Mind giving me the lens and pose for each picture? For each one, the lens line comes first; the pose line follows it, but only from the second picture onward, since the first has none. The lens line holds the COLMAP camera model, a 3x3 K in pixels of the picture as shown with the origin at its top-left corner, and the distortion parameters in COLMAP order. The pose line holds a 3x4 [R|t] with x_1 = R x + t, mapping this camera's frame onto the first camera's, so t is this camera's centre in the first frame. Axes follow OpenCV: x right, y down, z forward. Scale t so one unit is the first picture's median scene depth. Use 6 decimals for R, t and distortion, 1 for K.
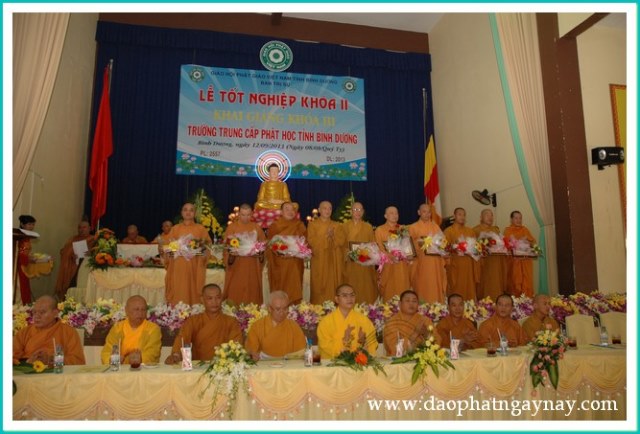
lens RADIAL K [[494.1, 0, 320.5], [0, 494.1, 219.2], [0, 0, 1]] dist [-0.169593, 0.186656]
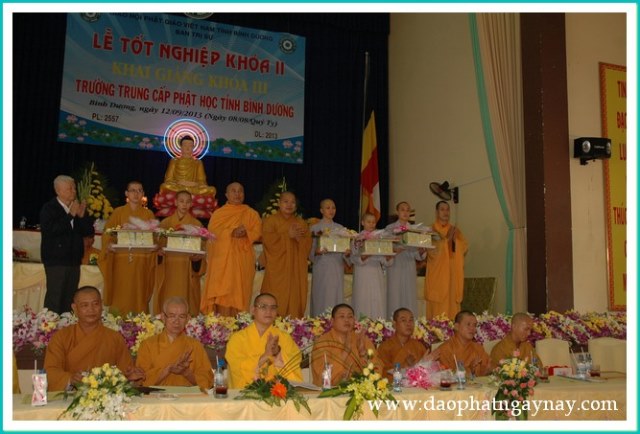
lens RADIAL K [[594.8, 0, 321.5], [0, 594.8, 218.4], [0, 0, 1]] dist [-0.098634, 0.198641]
pose [[0.991315, 0.045019, 0.123565, 0.007579], [-0.046618, 0.998862, 0.010083, 0.000708], [-0.122971, -0.015756, 0.992285, 0.023814]]
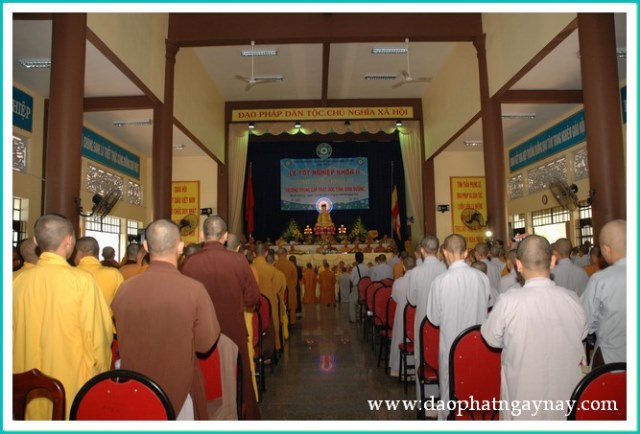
lens RADIAL K [[614.4, 0, 305.1], [0, 614.4, 217.1], [0, 0, 1]] dist [-0.001787, 0.435475]
pose [[0.969086, -0.028460, -0.245077, 0.499037], [0.046022, 0.996742, 0.066234, -0.242711], [0.242393, -0.075466, 0.967239, -1.702637]]
